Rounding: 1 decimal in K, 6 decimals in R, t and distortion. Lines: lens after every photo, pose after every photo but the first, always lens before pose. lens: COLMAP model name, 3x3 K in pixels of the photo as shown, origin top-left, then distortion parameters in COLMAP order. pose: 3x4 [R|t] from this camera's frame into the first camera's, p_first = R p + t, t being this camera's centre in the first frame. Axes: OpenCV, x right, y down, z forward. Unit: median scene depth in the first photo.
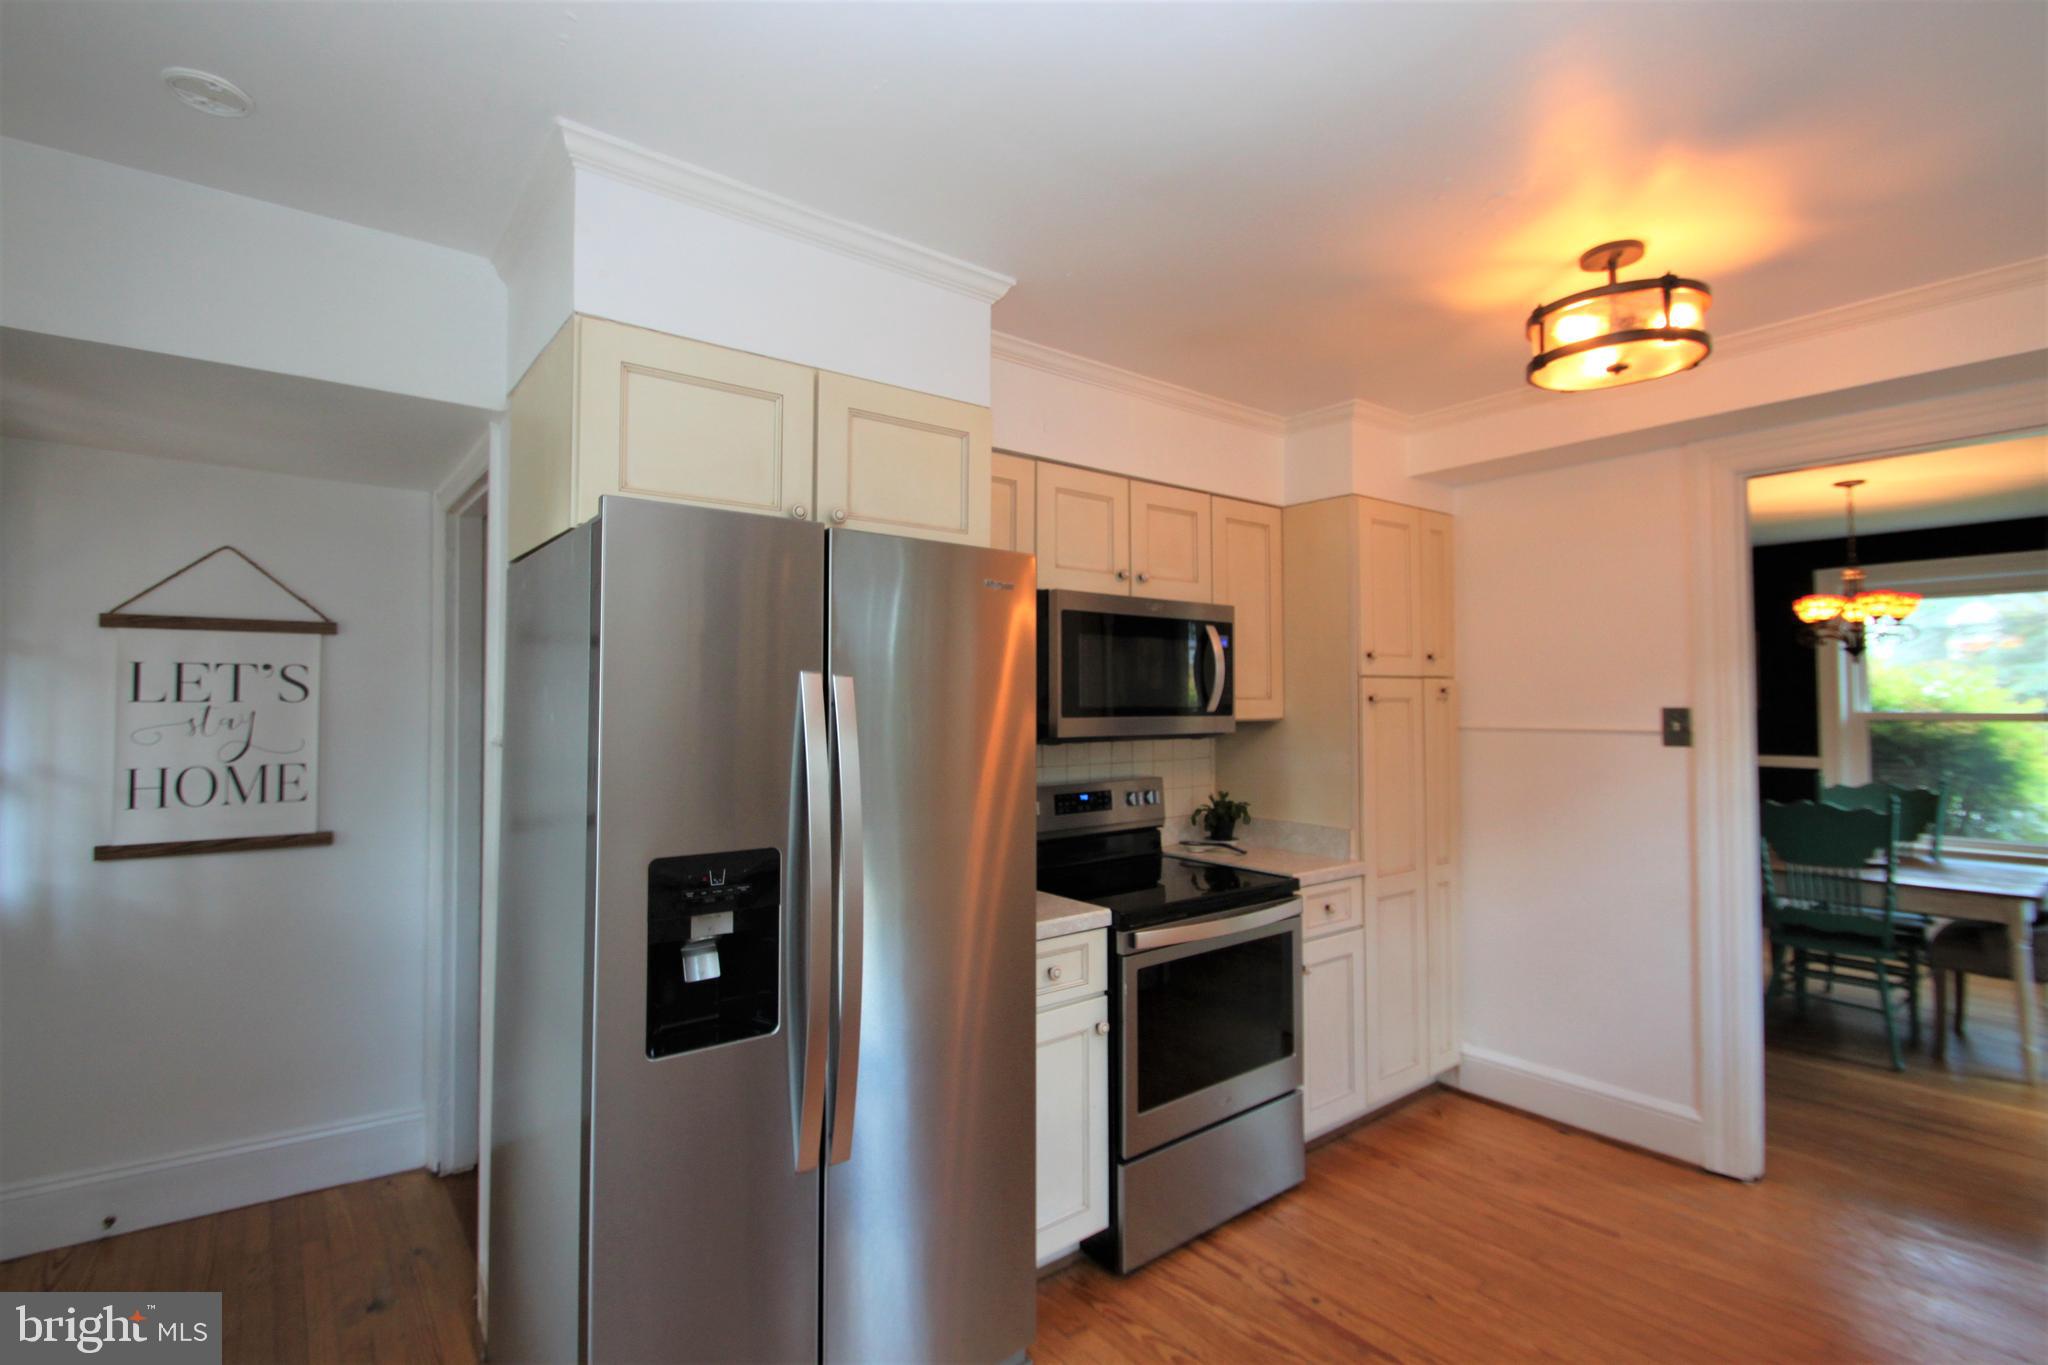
lens RADIAL K [[942.5, 0, 1004.9], [0, 942.5, 668.9], [0, 0, 1]] dist [0.011170, -0.016291]
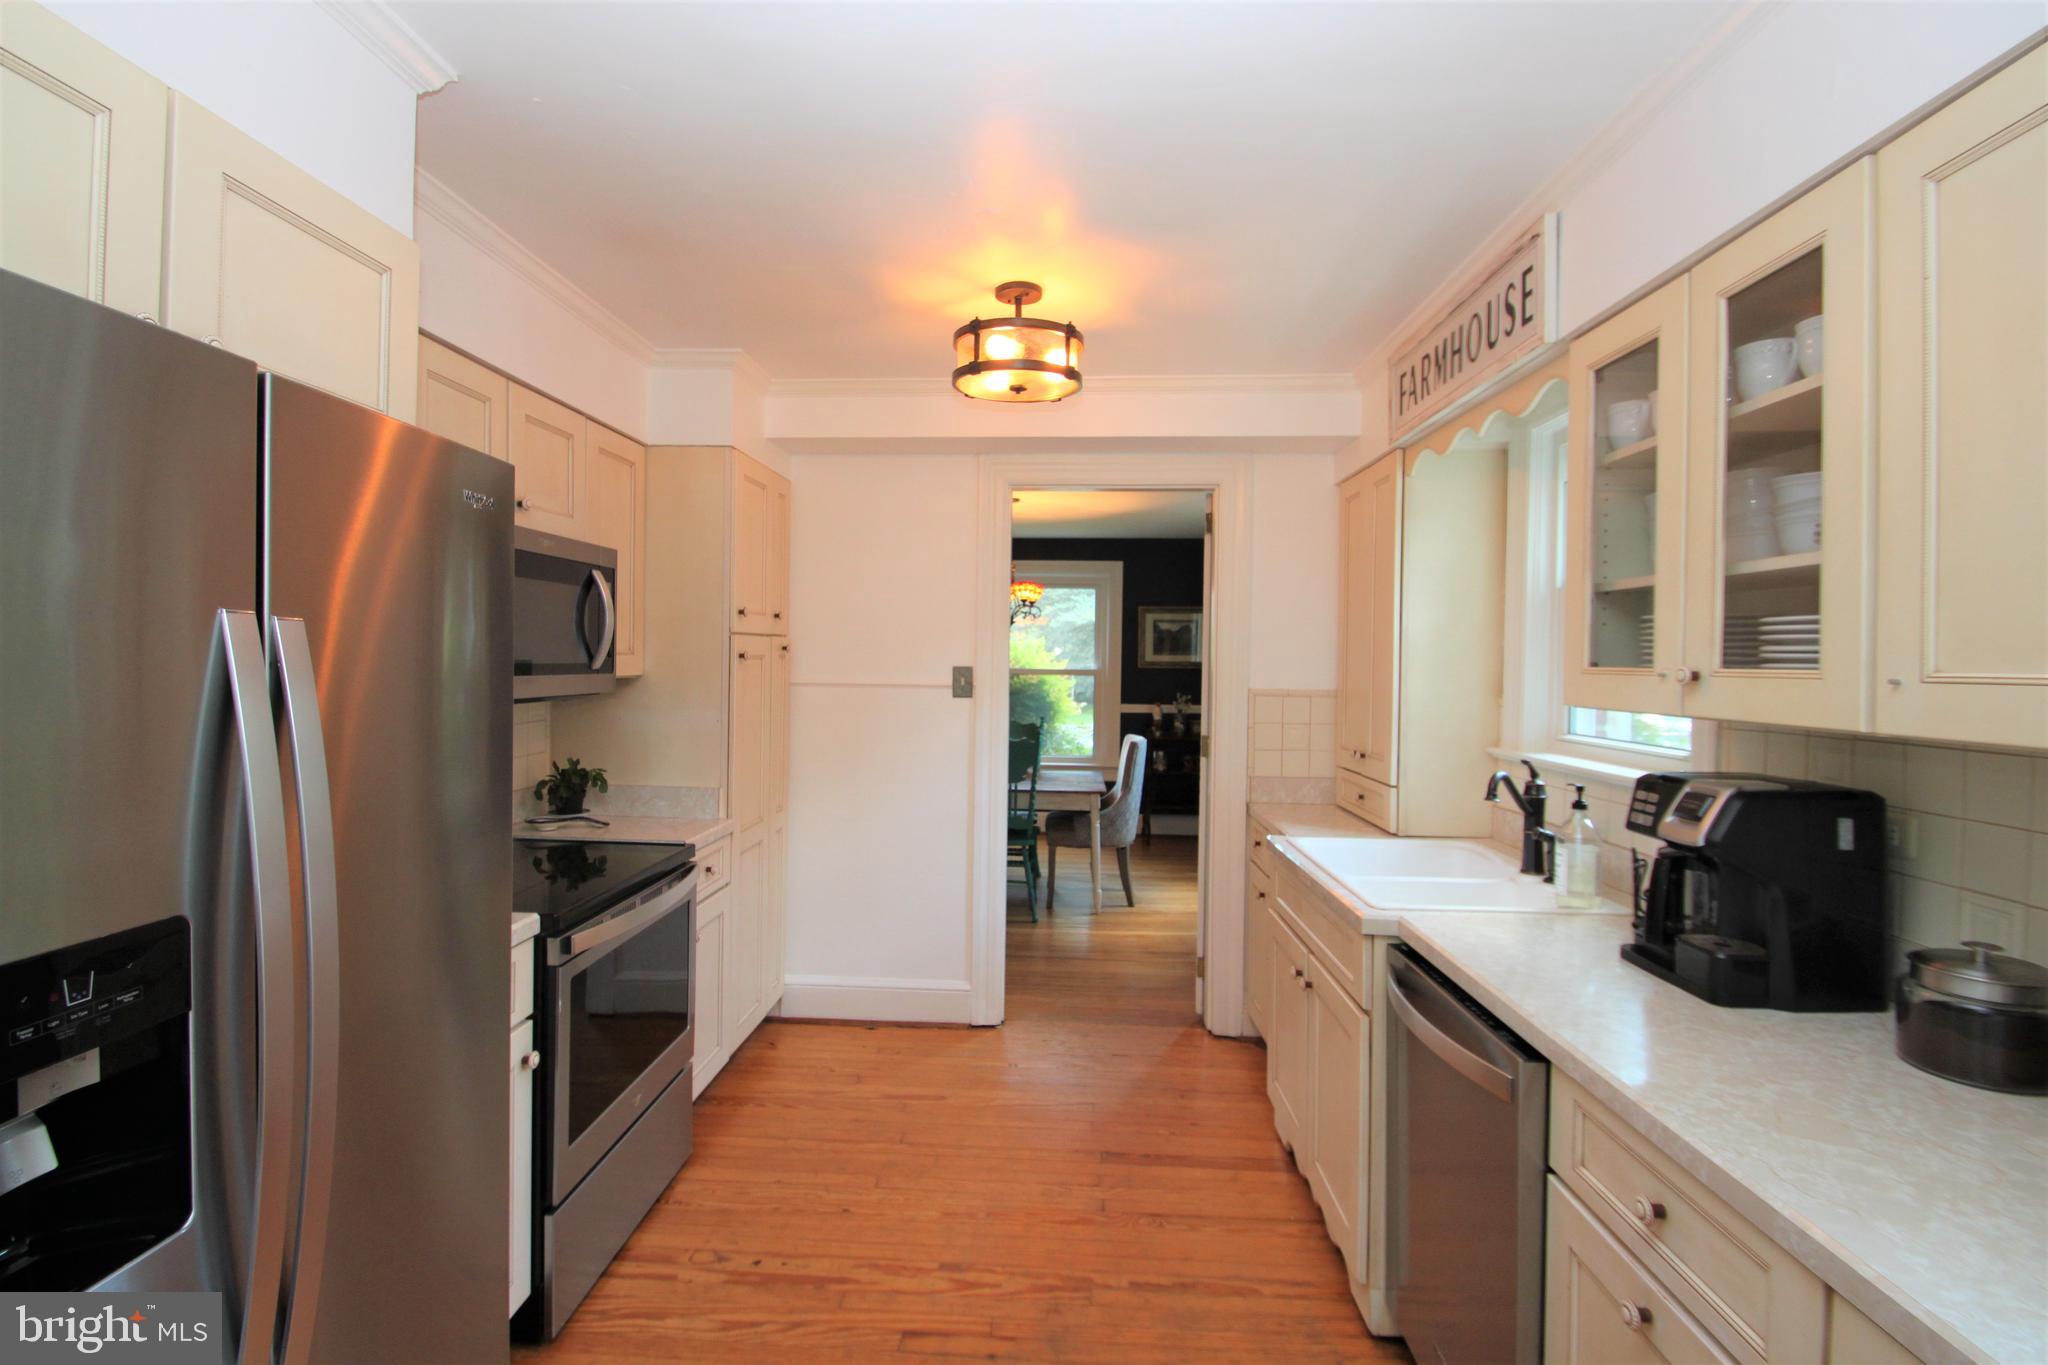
lens RADIAL K [[942.5, 0, 1004.9], [0, 942.5, 668.9], [0, 0, 1]] dist [0.011170, -0.016291]
pose [[0.657488, 0.002377, 0.753461, -0.206861], [-0.043052, 0.998480, 0.034418, -0.001204], [-0.752234, -0.055067, 0.656591, 0.152114]]
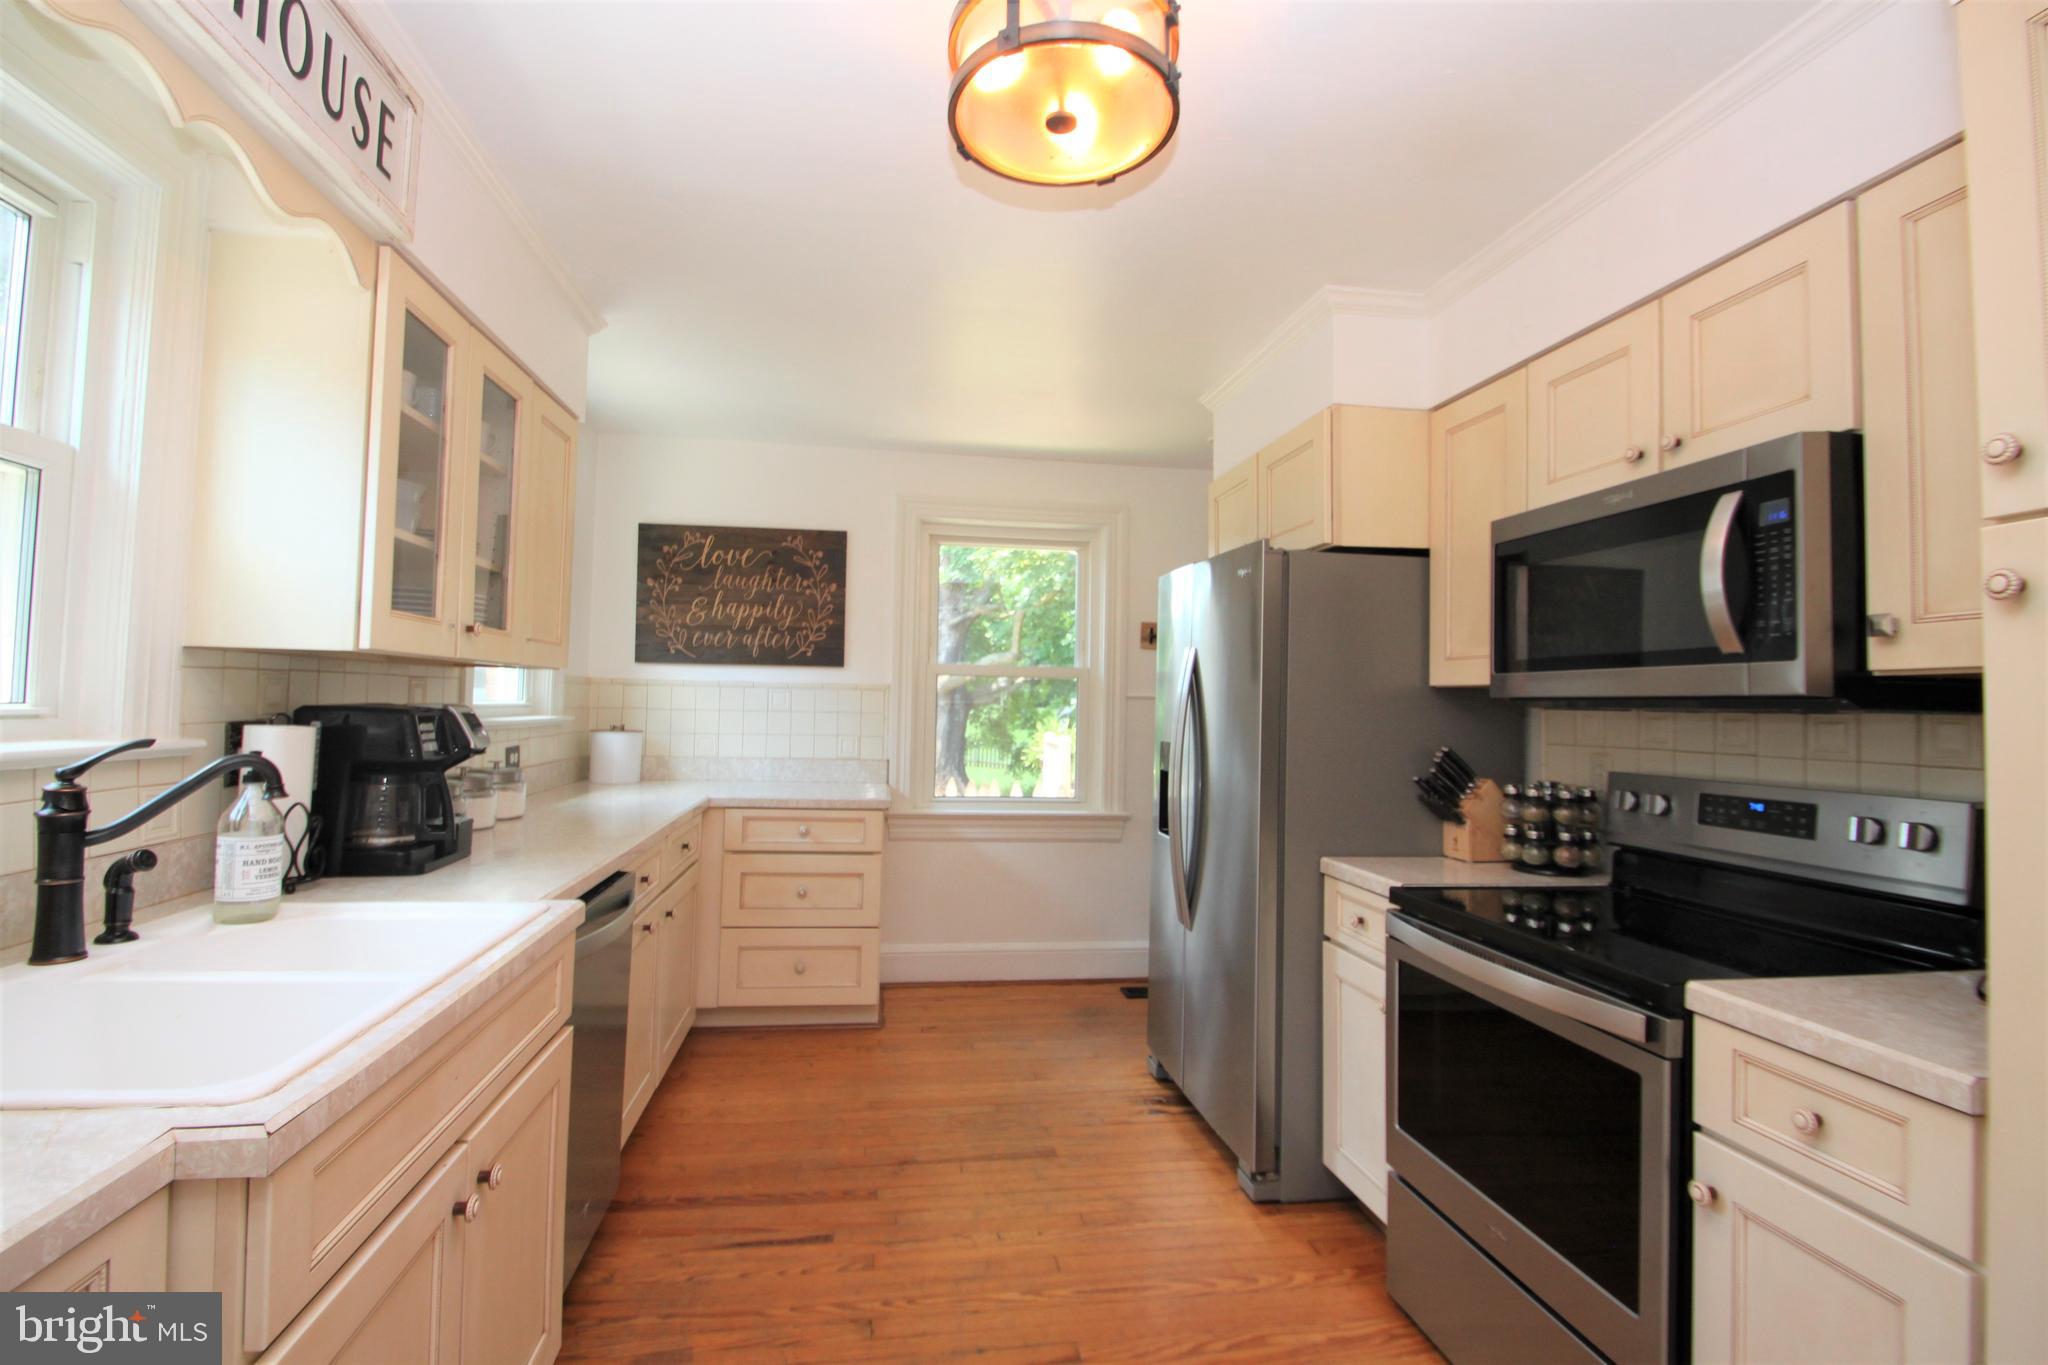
lens RADIAL K [[1014.8, 0, 1015.6], [0, 1014.8, 681.7], [0, 0, 1]] dist [0.016613, -0.020400]
pose [[-0.493211, -0.025998, -0.869521, 0.972281], [0.009774, 0.999325, -0.035423, 0.082375], [0.869855, -0.025969, -0.492624, 1.002218]]
